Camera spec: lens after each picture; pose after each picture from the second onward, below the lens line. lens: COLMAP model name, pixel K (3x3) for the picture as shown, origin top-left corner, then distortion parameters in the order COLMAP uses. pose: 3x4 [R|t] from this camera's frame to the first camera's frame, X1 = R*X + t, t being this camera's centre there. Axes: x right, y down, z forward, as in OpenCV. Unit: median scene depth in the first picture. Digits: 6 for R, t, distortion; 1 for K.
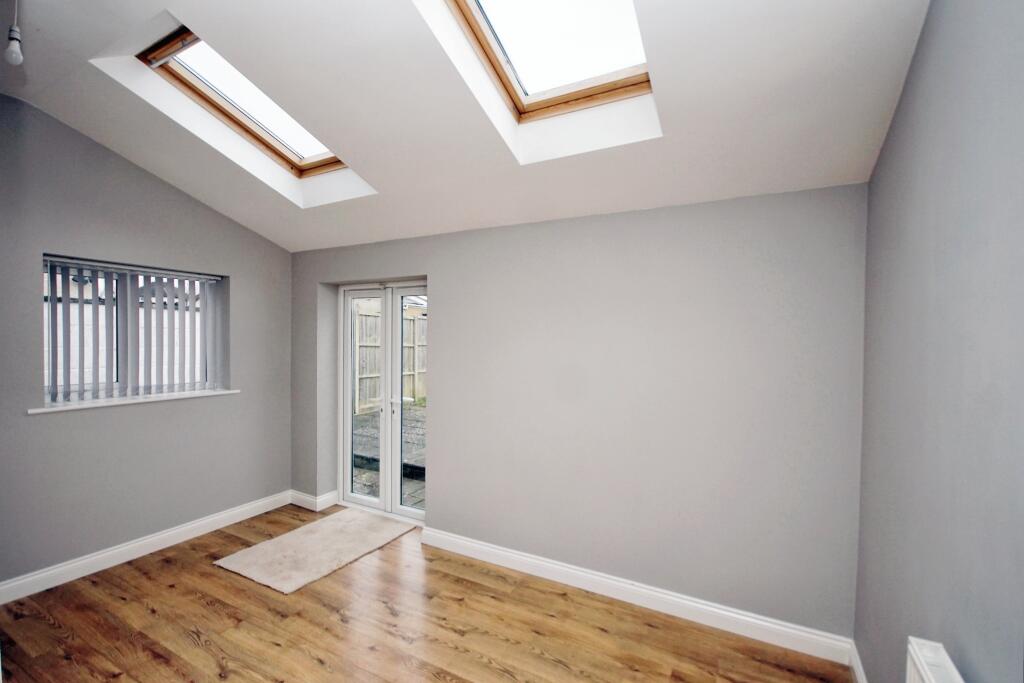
lens RADIAL K [[438.5, 0, 510.8], [0, 438.5, 333.7], [0, 0, 1]] dist [0.000977, -0.005585]
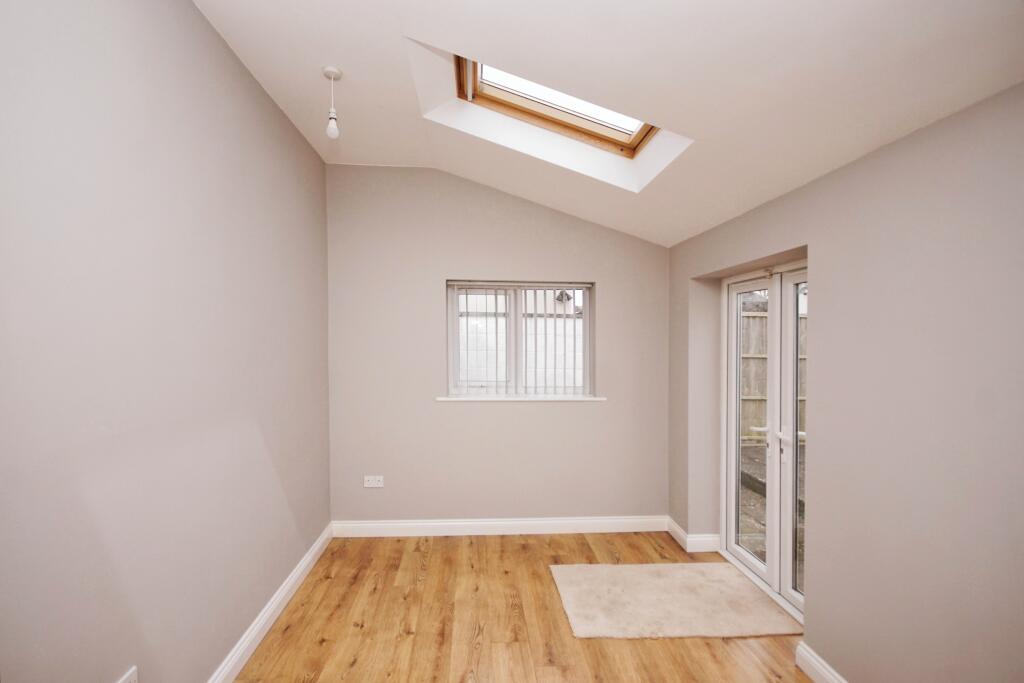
lens RADIAL K [[459.9, 0, 508.8], [0, 459.9, 344.4], [0, 0, 1]] dist [0.001066, 0.000160]
pose [[0.531655, 0.001056, -0.846960, 0.152499], [0.005160, 0.999977, 0.004485, 0.004267], [0.846945, -0.006755, 0.531638, 0.312604]]
